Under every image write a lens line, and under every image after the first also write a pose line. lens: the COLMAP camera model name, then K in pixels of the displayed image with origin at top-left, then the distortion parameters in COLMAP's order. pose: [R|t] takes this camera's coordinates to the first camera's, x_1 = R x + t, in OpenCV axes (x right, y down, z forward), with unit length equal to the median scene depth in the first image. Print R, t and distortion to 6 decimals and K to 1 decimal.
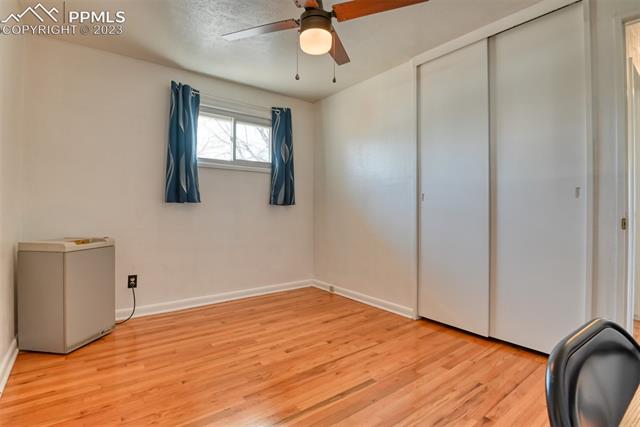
lens RADIAL K [[313.4, 0, 319.0], [0, 313.4, 209.6], [0, 0, 1]] dist [-0.016006, -0.000180]
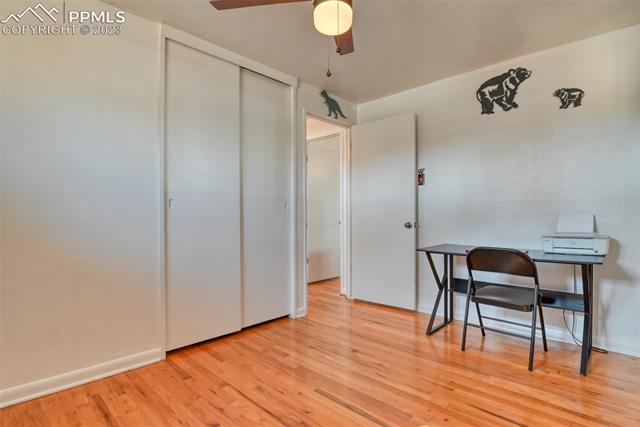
lens RADIAL K [[313.4, 0, 320.1], [0, 313.4, 216.4], [0, 0, 1]] dist [-0.016006, -0.000180]
pose [[-0.137405, -0.005527, 0.990500, -0.627870], [0.004323, 0.999972, 0.006180, -0.011181], [-0.990506, 0.005131, -0.137377, 0.864945]]
